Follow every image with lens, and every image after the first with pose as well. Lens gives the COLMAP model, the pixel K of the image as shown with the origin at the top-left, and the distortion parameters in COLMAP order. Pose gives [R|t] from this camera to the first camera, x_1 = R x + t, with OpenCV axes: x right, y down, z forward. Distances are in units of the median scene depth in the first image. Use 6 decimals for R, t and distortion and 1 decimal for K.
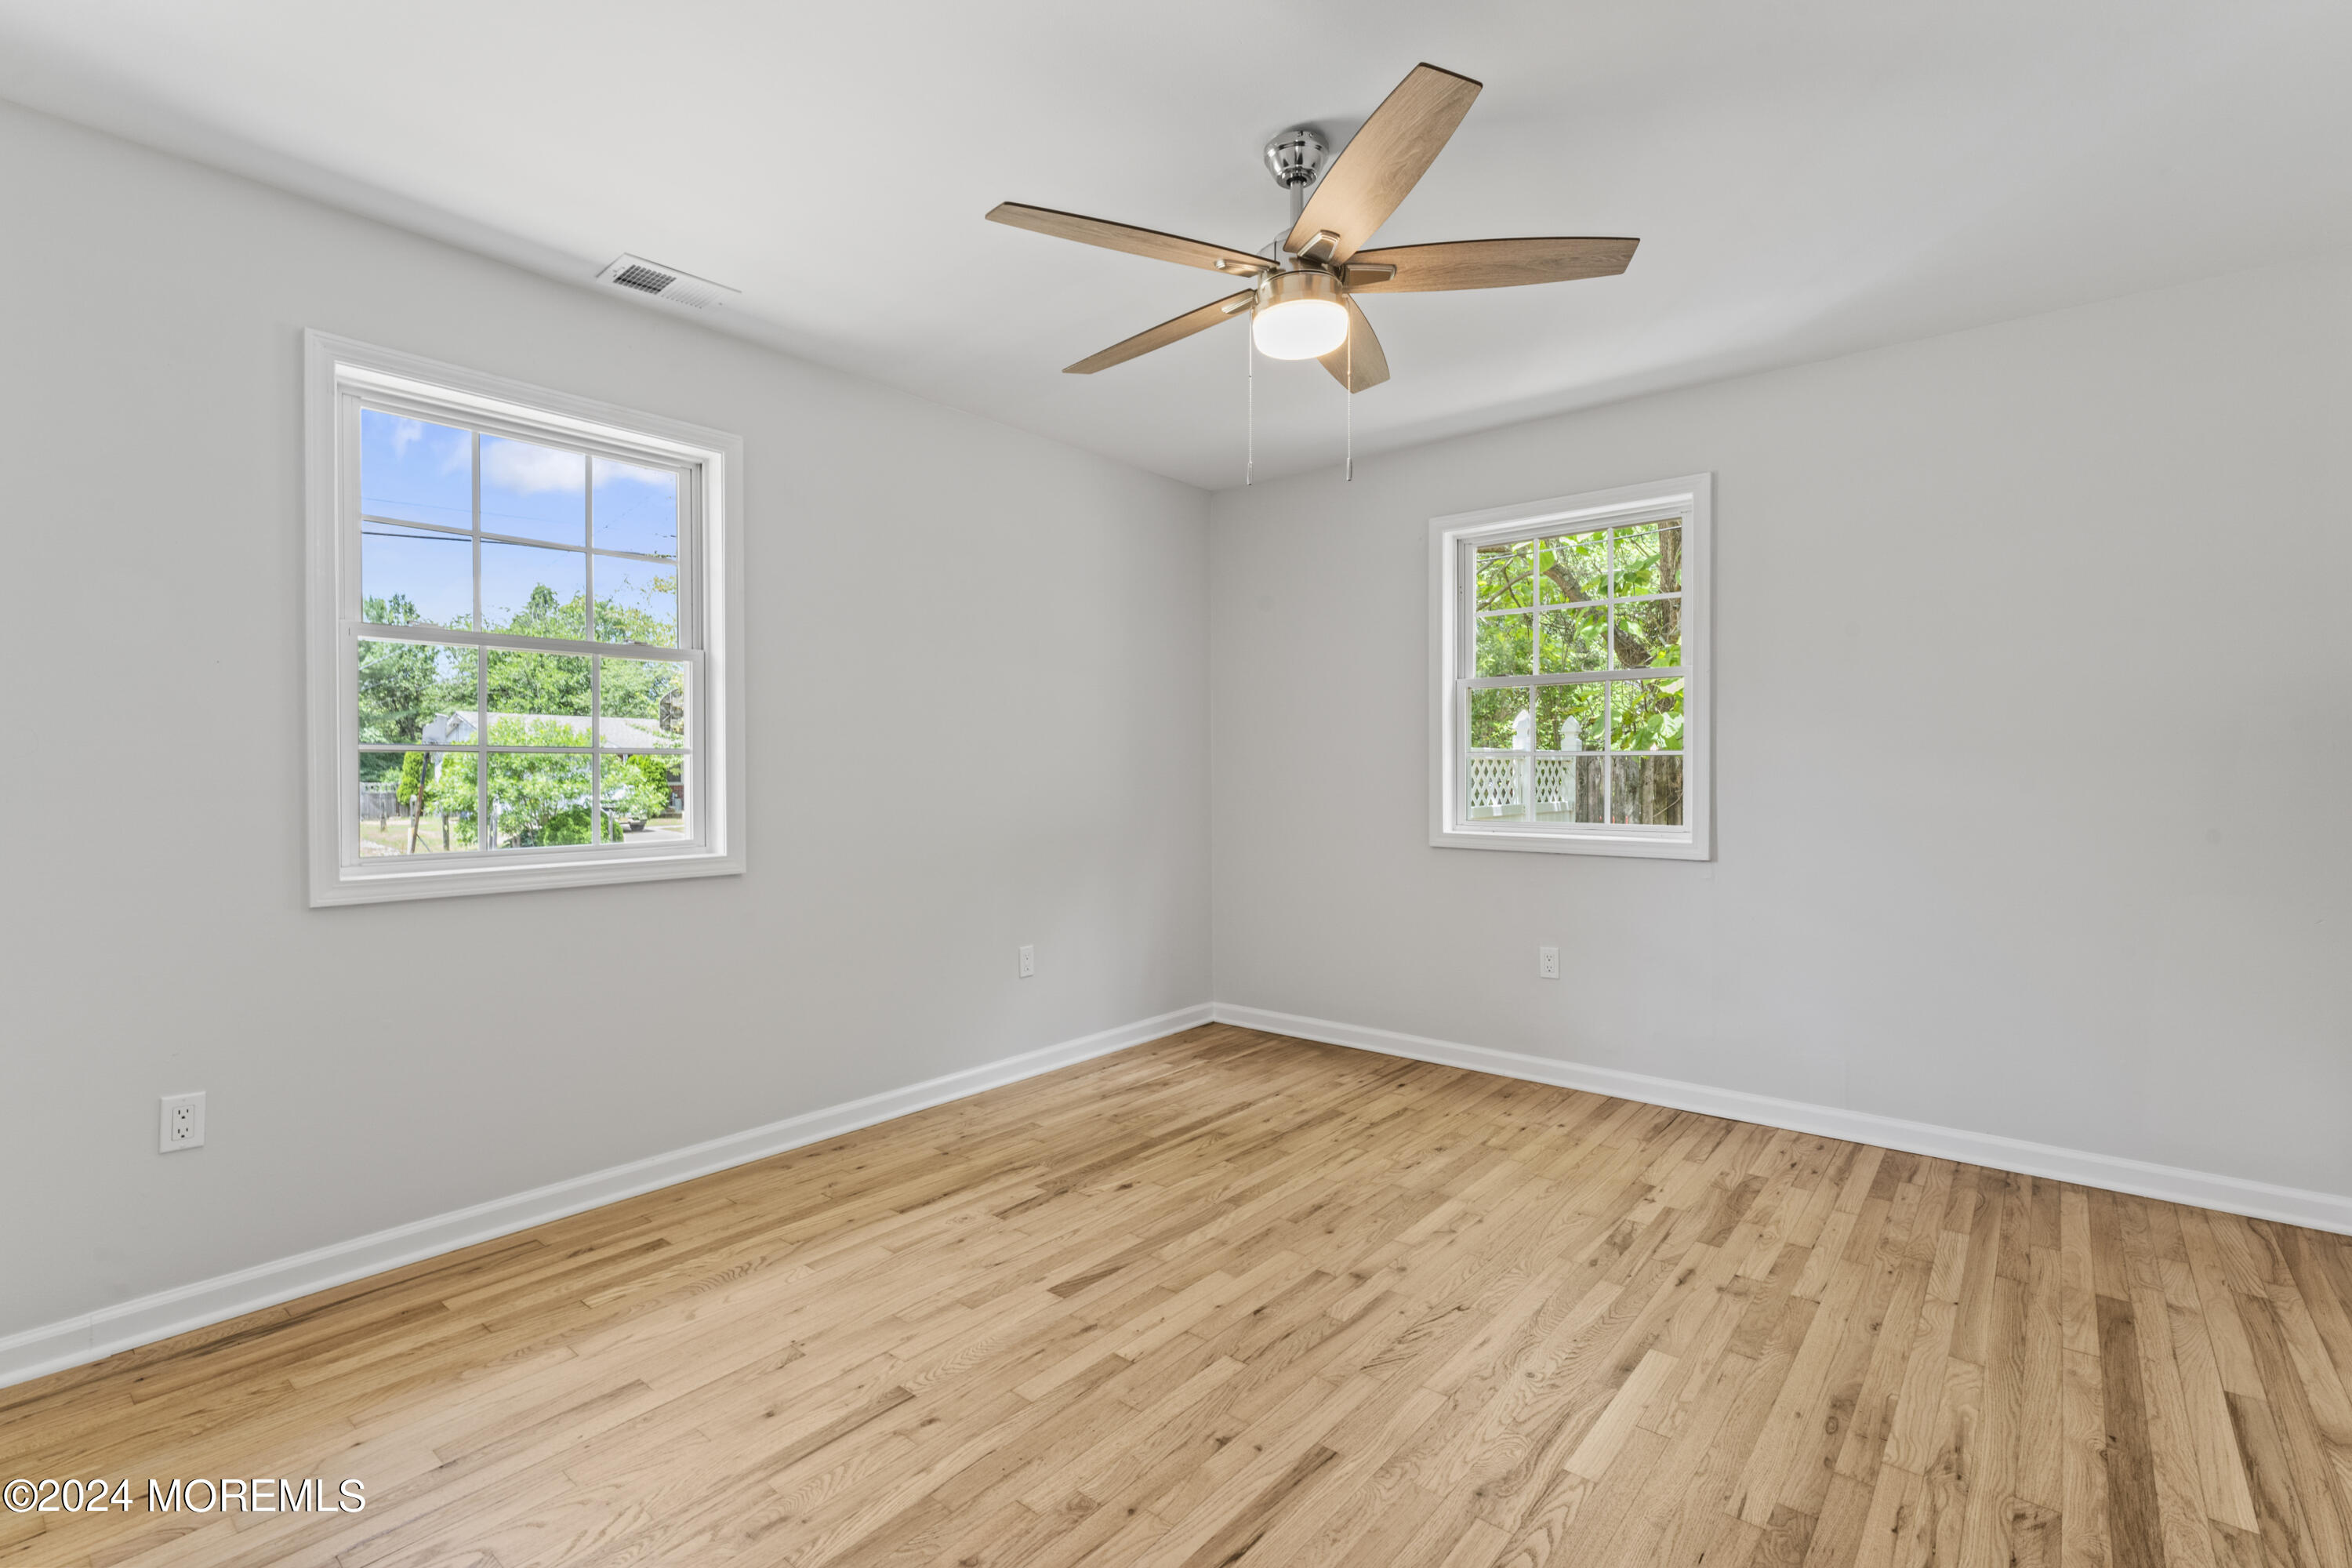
lens RADIAL K [[1077.0, 0, 1169.6], [0, 1077.0, 740.5], [0, 0, 1]] dist [-0.003262, -0.000247]
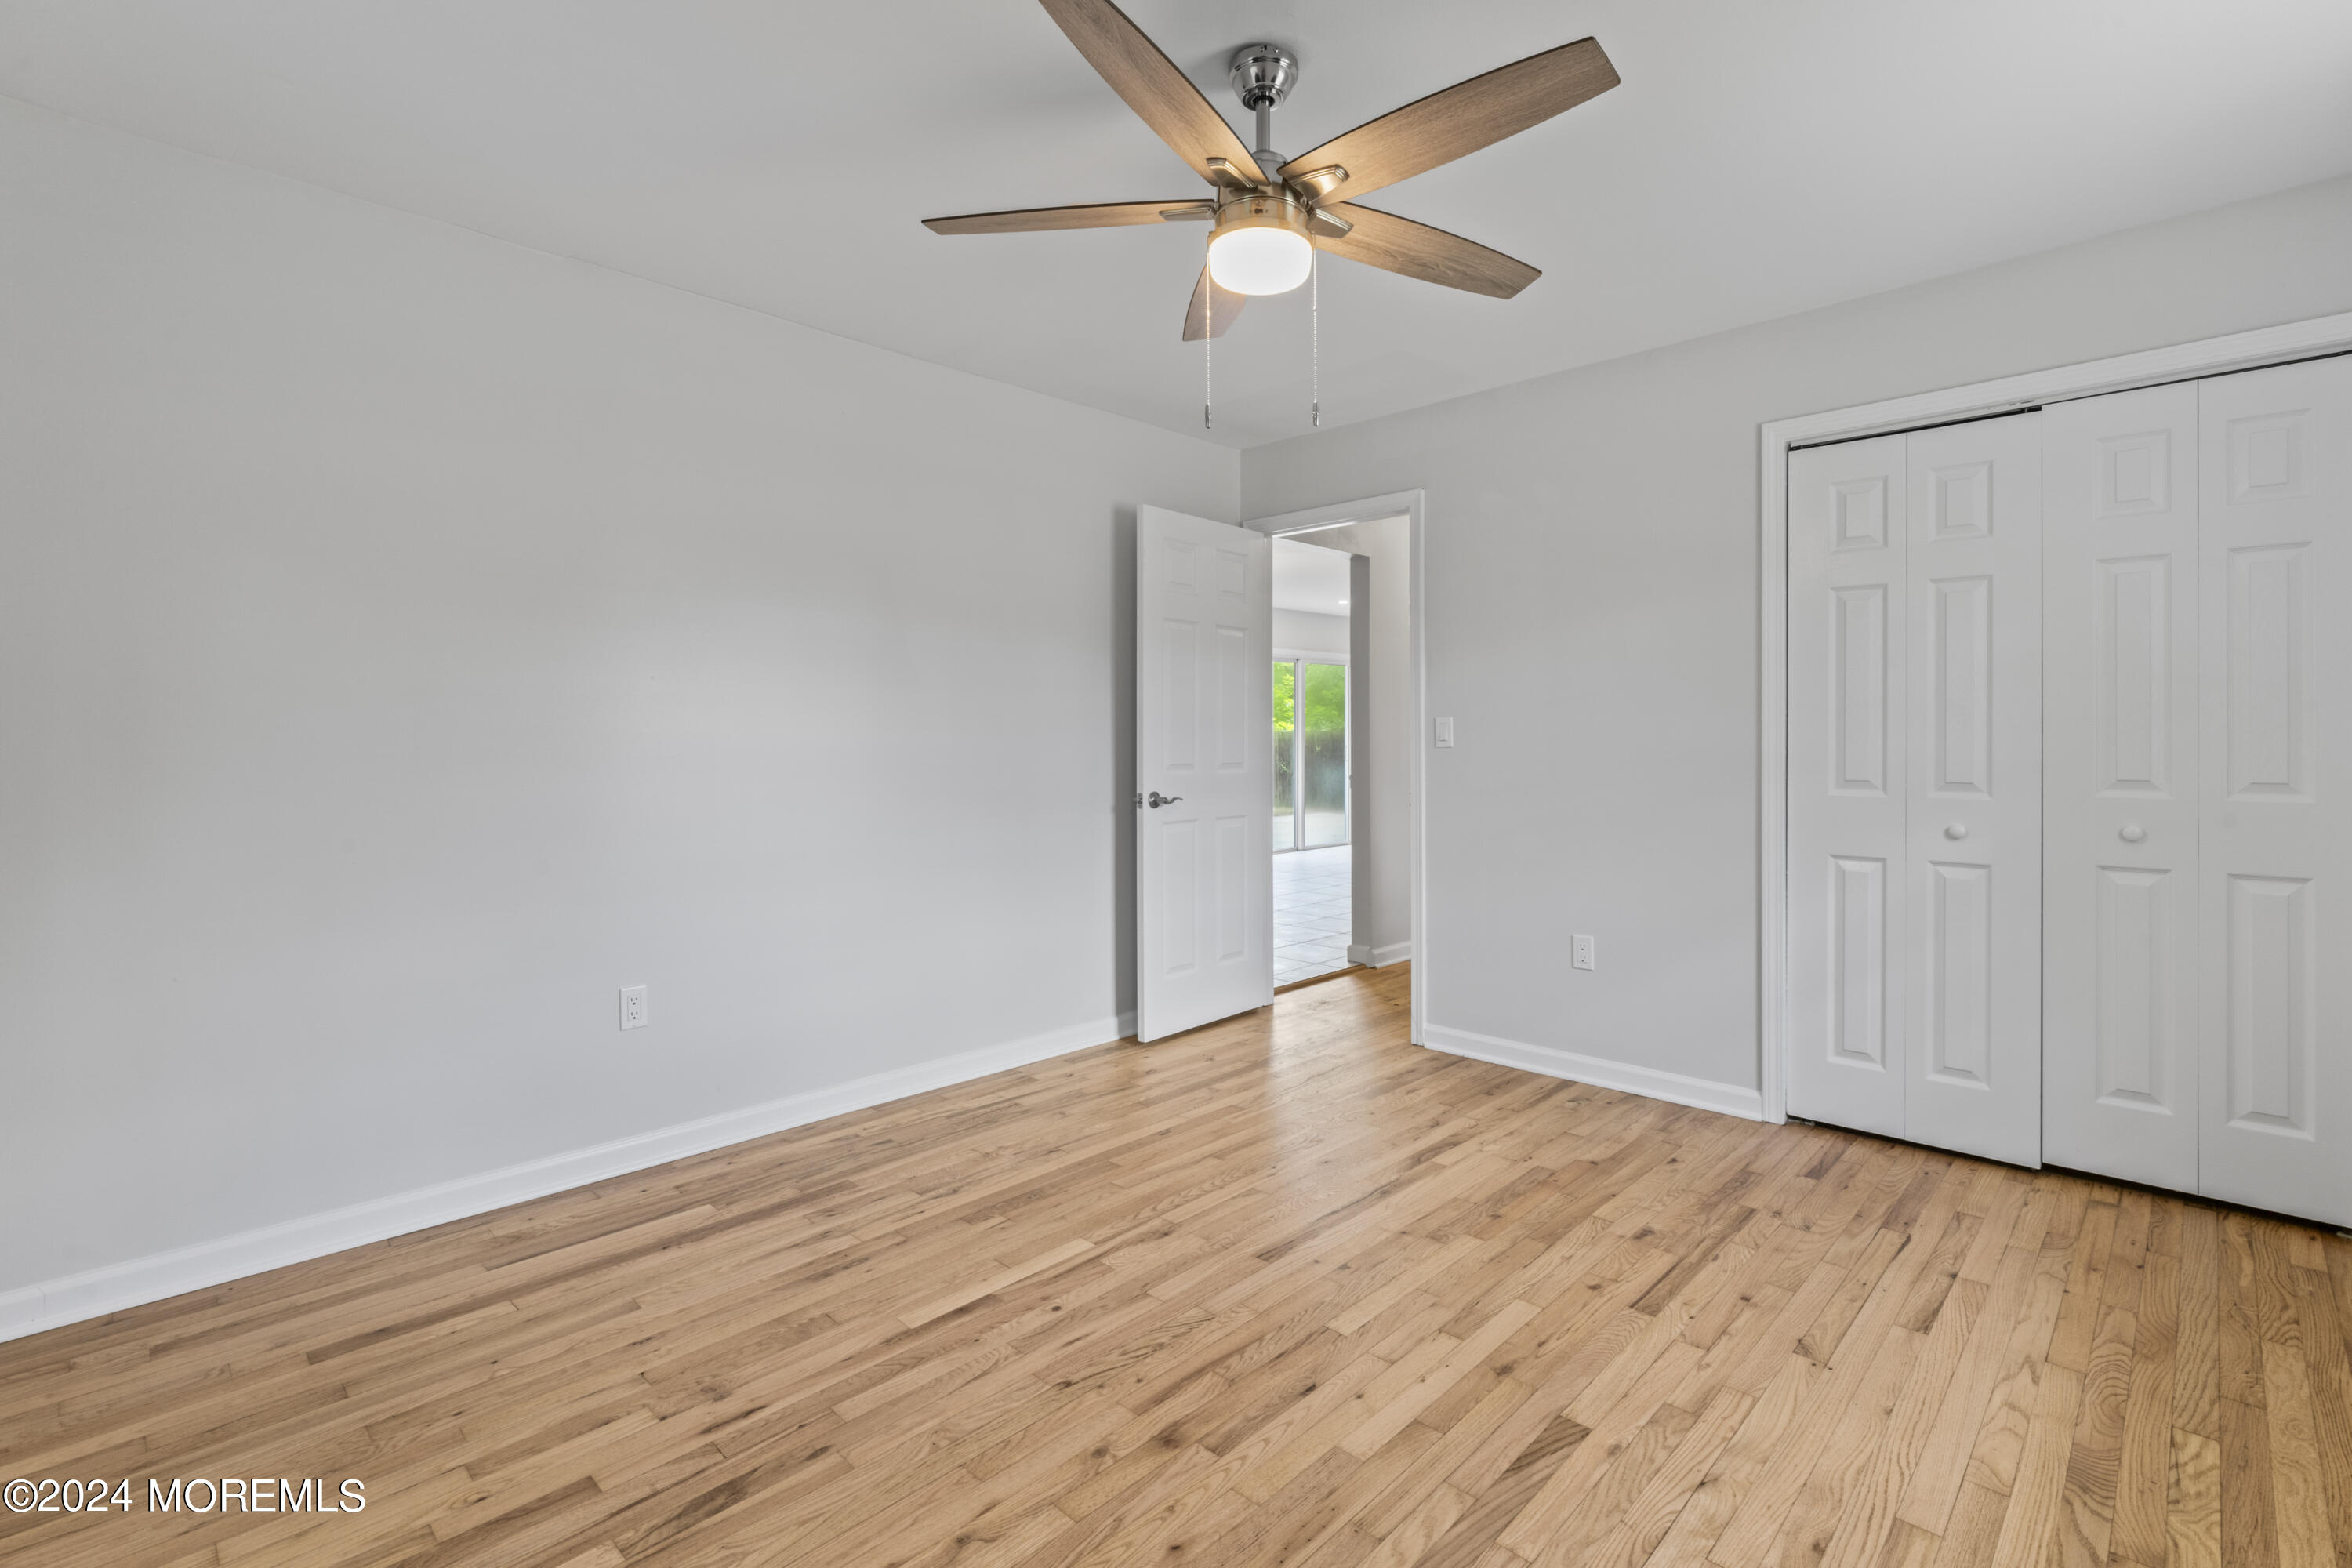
lens RADIAL K [[1077.0, 0, 1169.6], [0, 1077.0, 740.5], [0, 0, 1]] dist [-0.003262, -0.000247]
pose [[-0.996648, 0.006036, 0.081586, 0.125757], [0.004026, 0.999685, -0.024783, 0.051728], [-0.081710, -0.024372, -0.996358, 1.949773]]
